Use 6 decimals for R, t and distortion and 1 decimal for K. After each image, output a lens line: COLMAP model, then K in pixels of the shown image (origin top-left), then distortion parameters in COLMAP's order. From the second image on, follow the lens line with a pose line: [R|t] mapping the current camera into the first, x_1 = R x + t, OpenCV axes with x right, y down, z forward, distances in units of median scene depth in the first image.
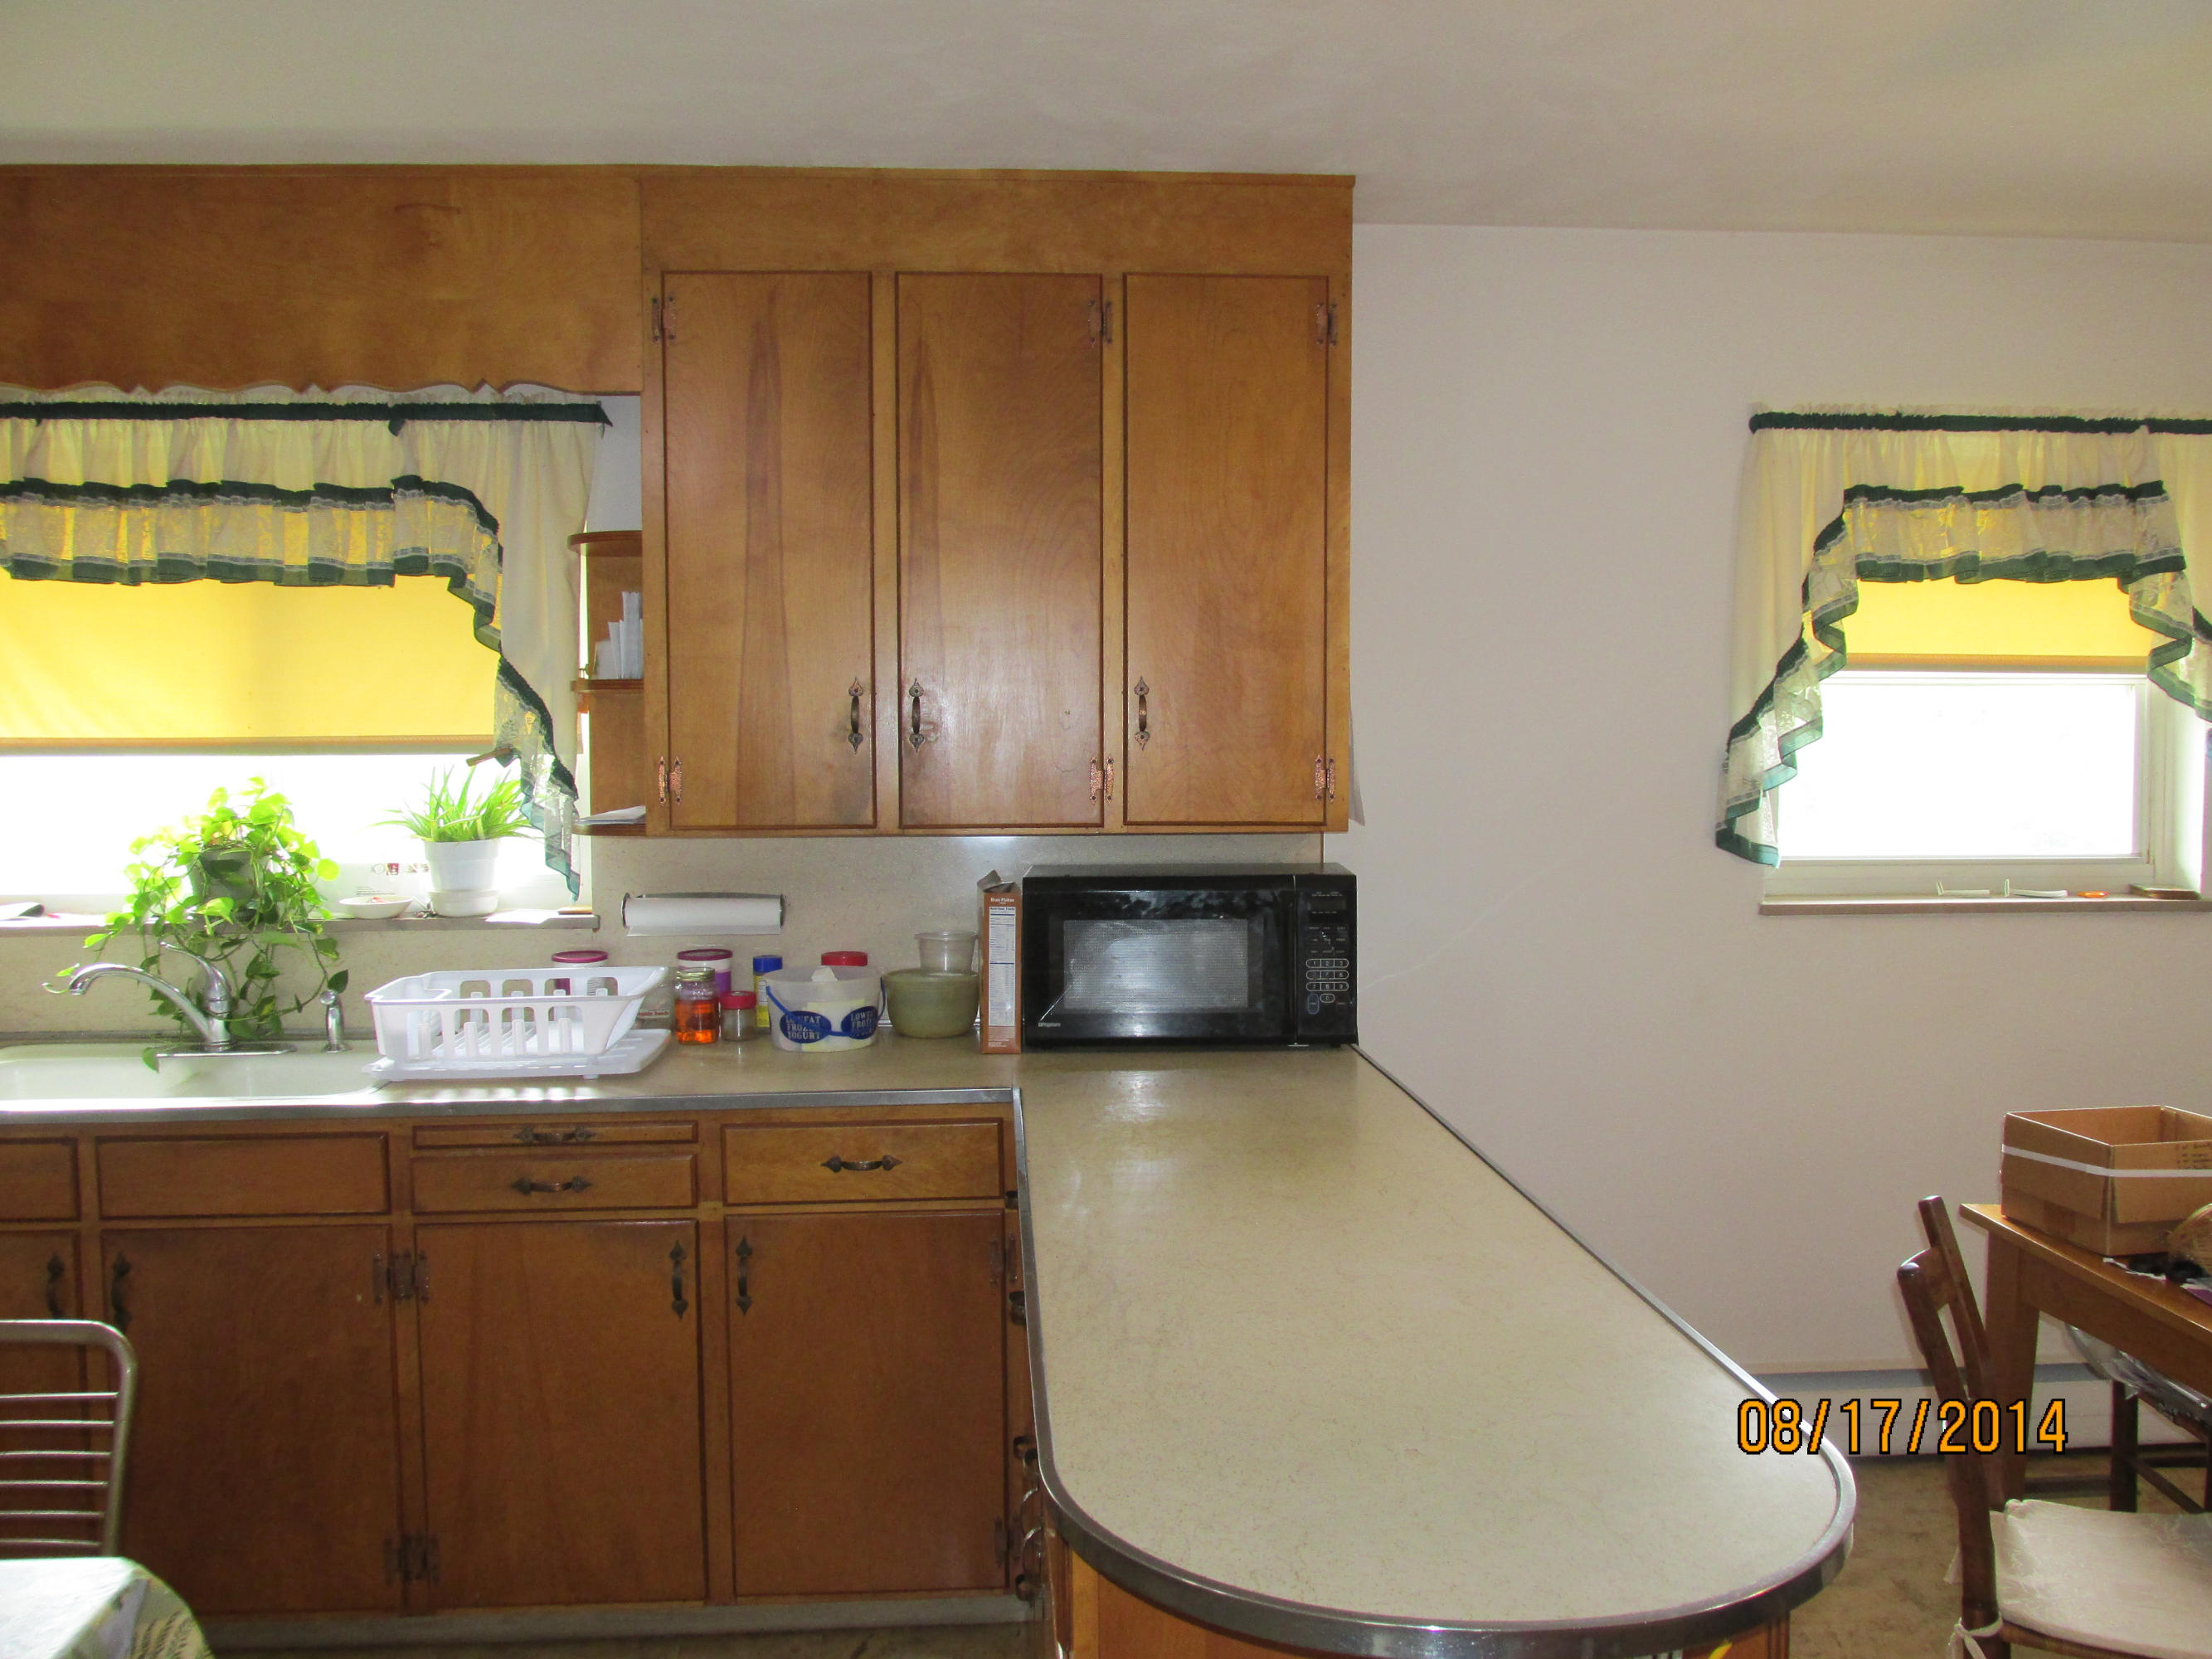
lens RADIAL K [[1871.3, 0, 1097.7], [0, 1871.3, 835.8], [0, 0, 1]] dist [-0.000375, -0.018998]
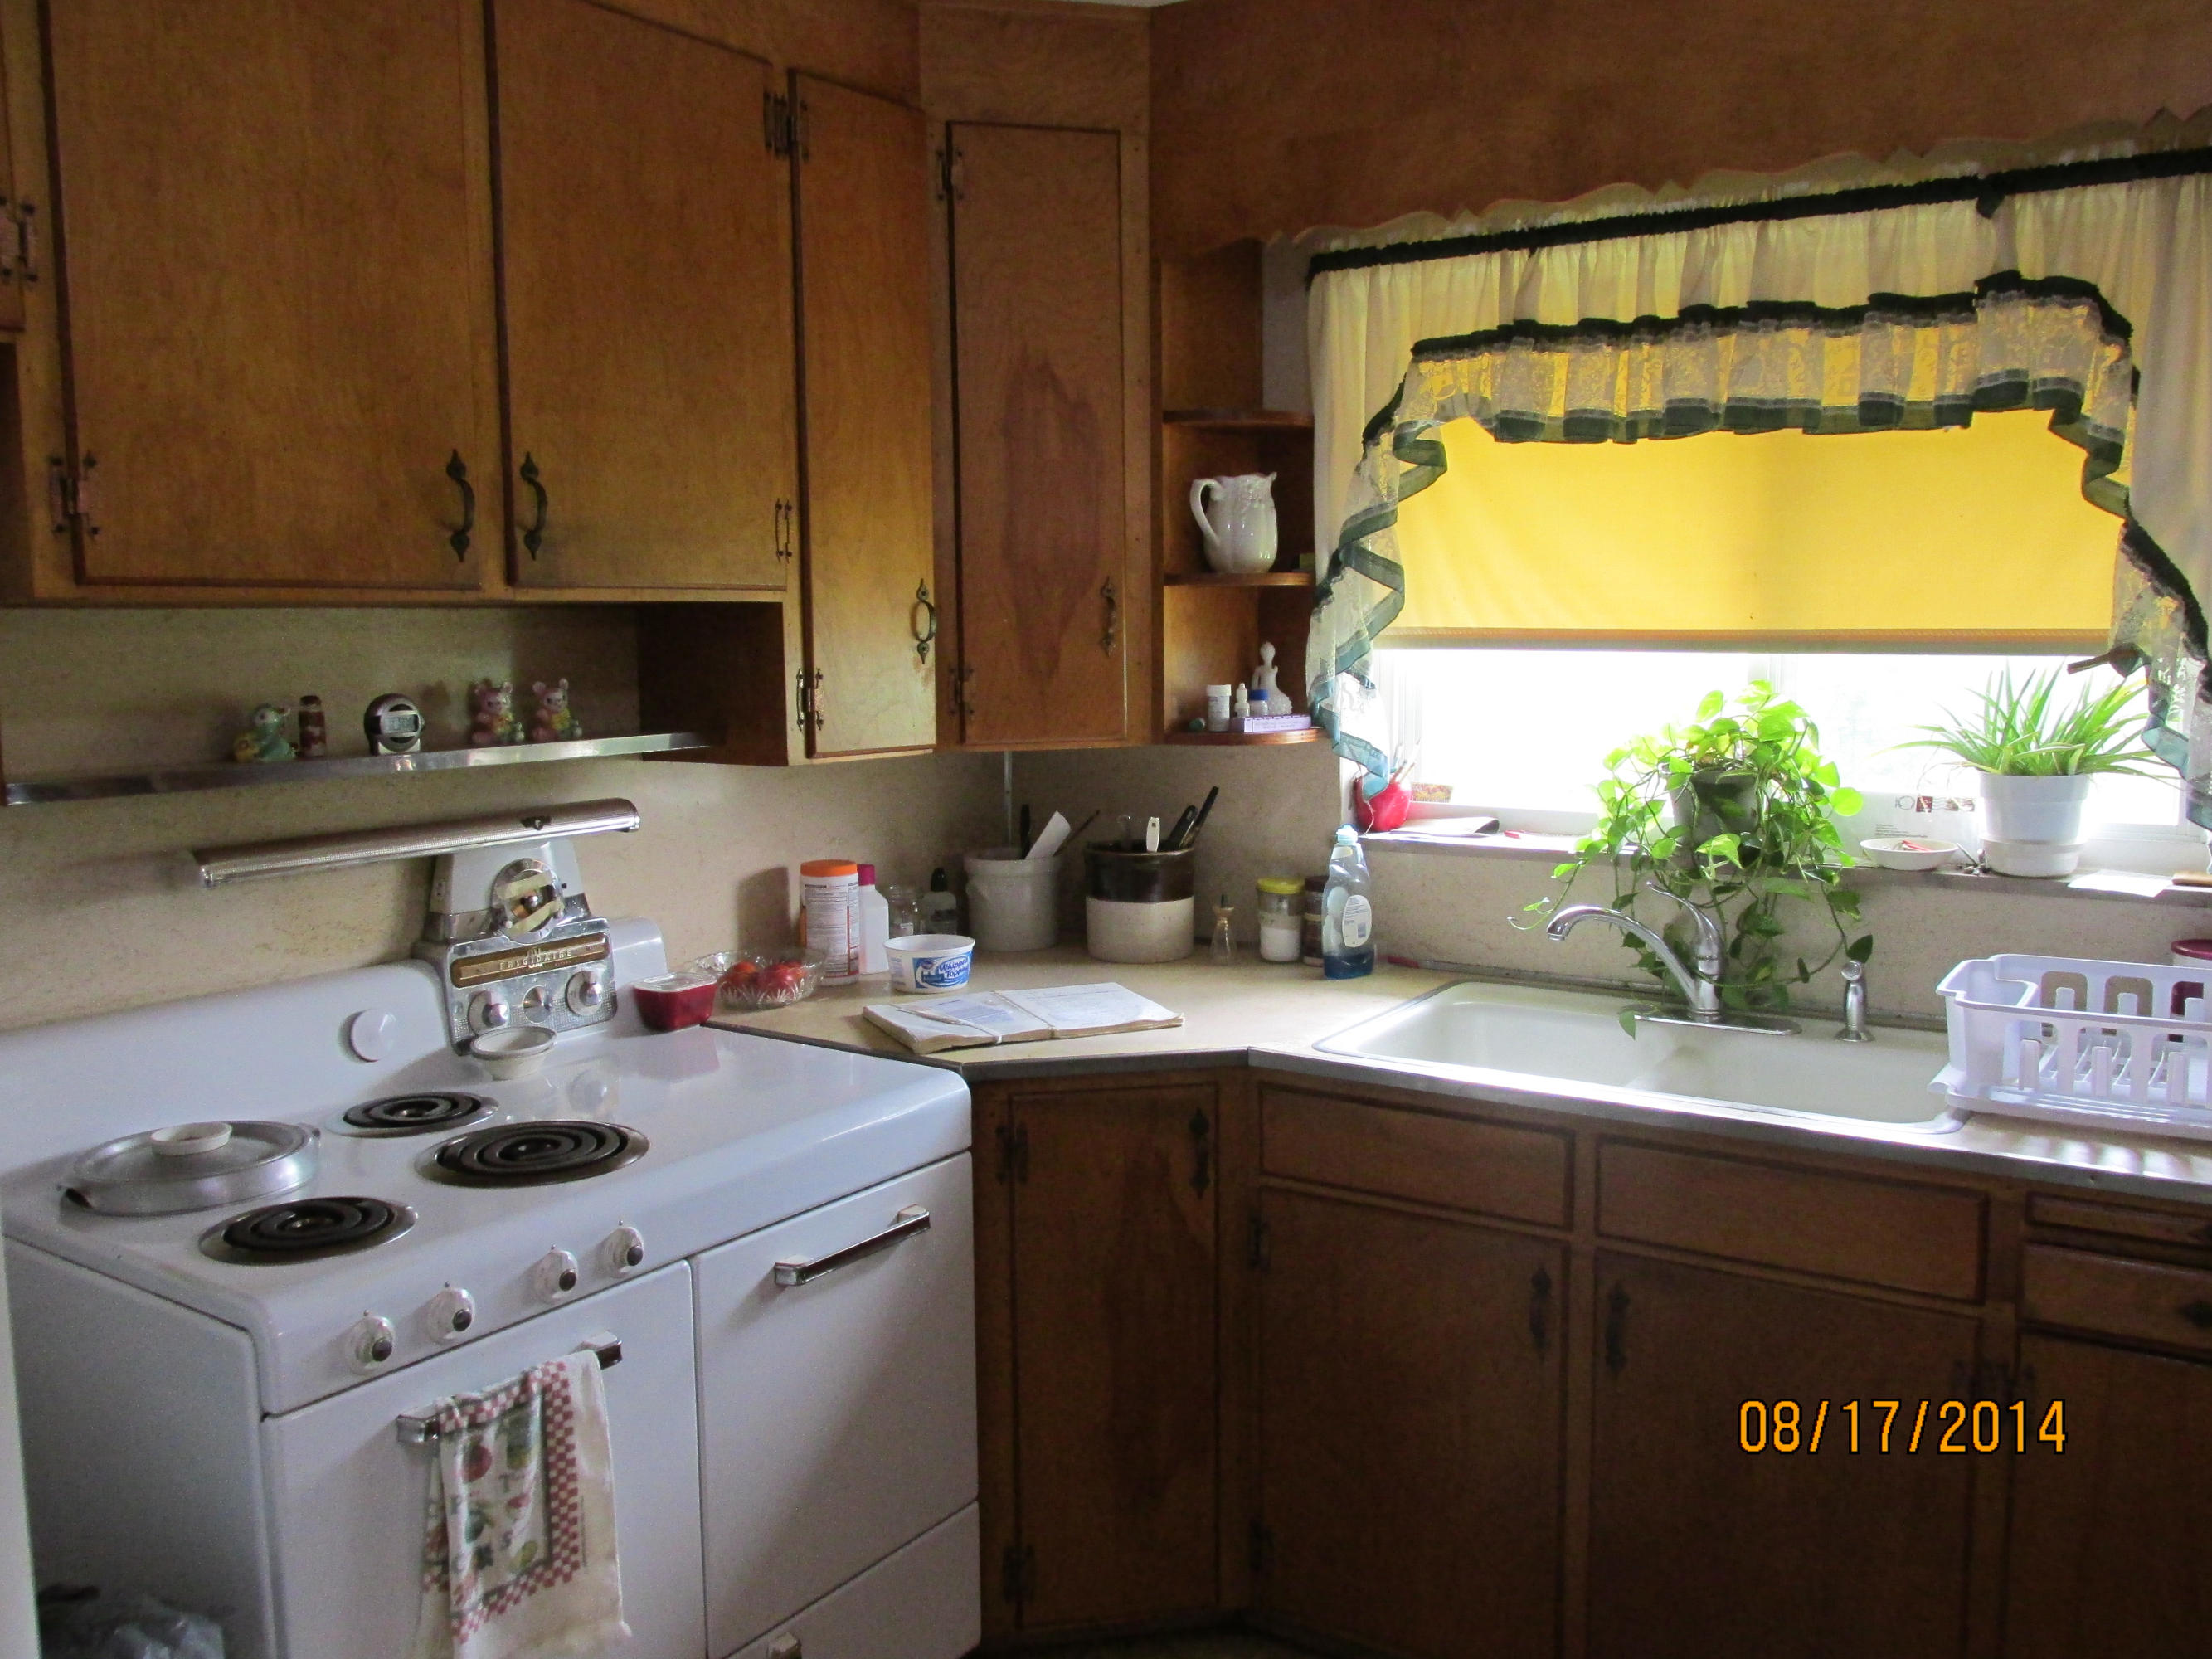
lens RADIAL K [[1871.3, 0, 1104.2], [0, 1871.3, 828.9], [0, 0, 1]] dist [-0.000375, -0.018998]
pose [[0.798961, 0.071653, -0.597098, -0.197805], [-0.035352, 0.996756, 0.072309, -0.016243], [0.600342, -0.036663, 0.798902, 0.198750]]
